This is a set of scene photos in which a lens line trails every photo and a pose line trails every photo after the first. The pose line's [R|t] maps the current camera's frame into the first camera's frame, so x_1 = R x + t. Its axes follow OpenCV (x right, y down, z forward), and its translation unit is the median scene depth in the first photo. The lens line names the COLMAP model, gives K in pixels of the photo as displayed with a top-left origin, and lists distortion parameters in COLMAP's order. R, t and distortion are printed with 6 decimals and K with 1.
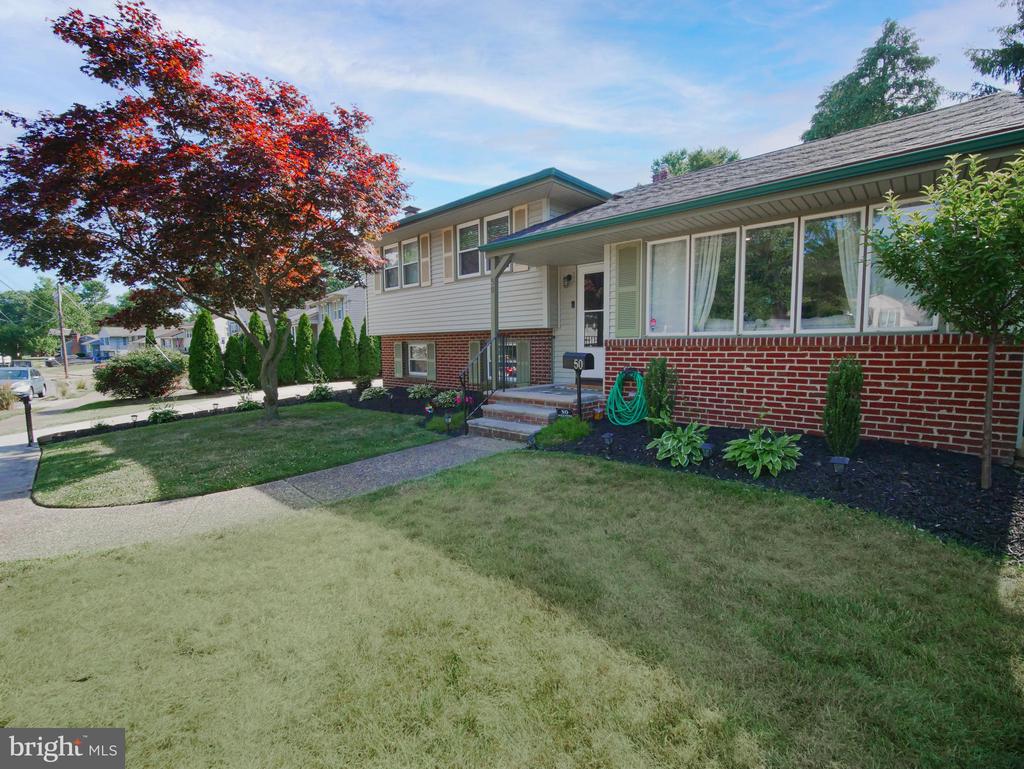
lens RADIAL K [[446.5, 0, 512.0], [0, 446.5, 384.5], [0, 0, 1]] dist [-0.012869, 0.000048]
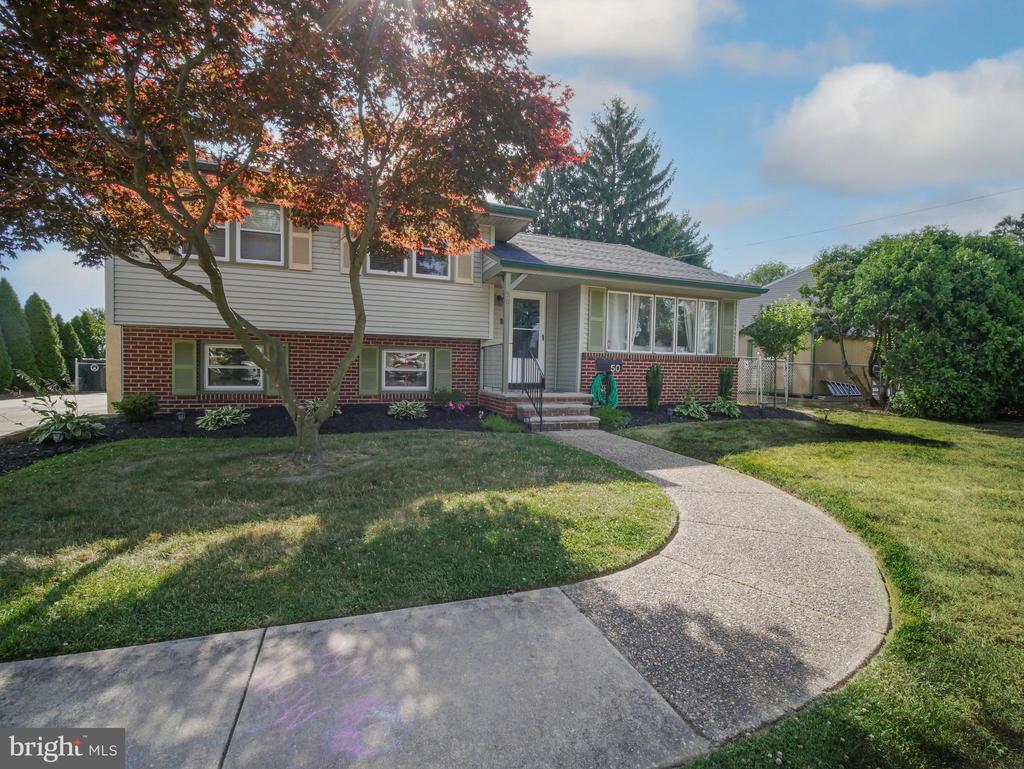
lens RADIAL K [[447.6, 0, 514.0], [0, 447.6, 379.1], [0, 0, 1]] dist [-0.014584, 0.000136]
pose [[0.473431, 0.010701, 0.880766, -1.190326], [0.053202, 0.997753, -0.040719, 0.031009], [-0.879223, 0.066136, 0.471798, 0.563849]]
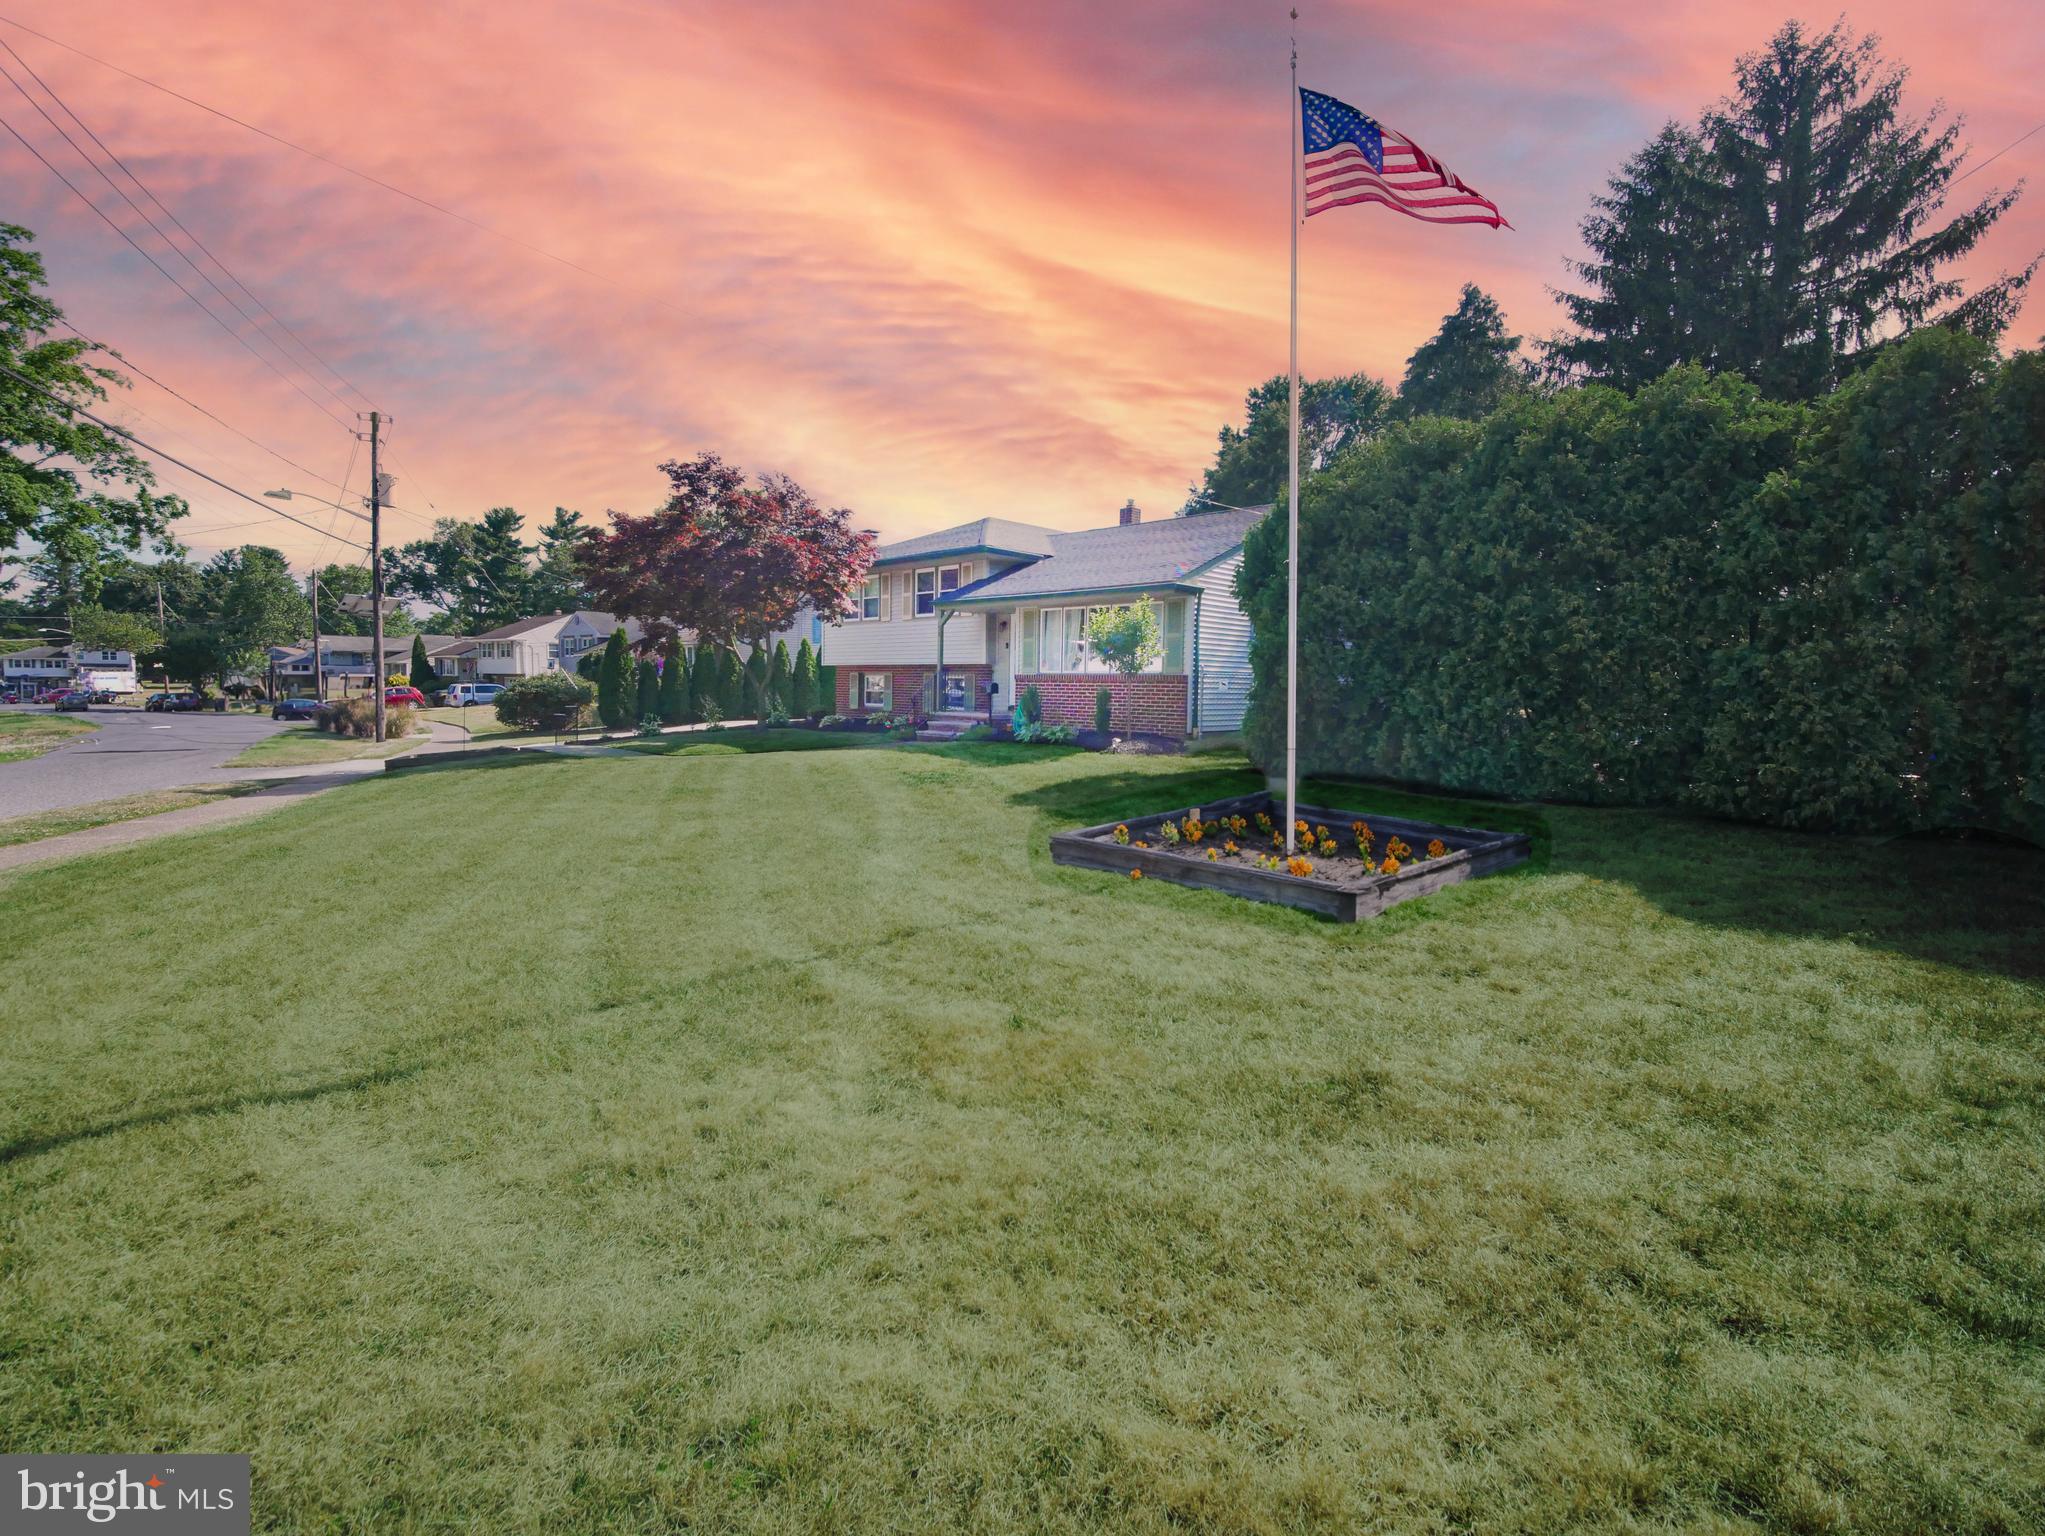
lens RADIAL K [[921.2, 0, 1009.8], [0, 921.2, 775.9], [0, 0, 1]] dist [-0.015128, -0.000282]
pose [[0.999106, 0.030926, -0.028806, 0.305824], [-0.030732, 0.999502, 0.007161, 0.214763], [0.029013, -0.006270, 0.999559, -2.045361]]
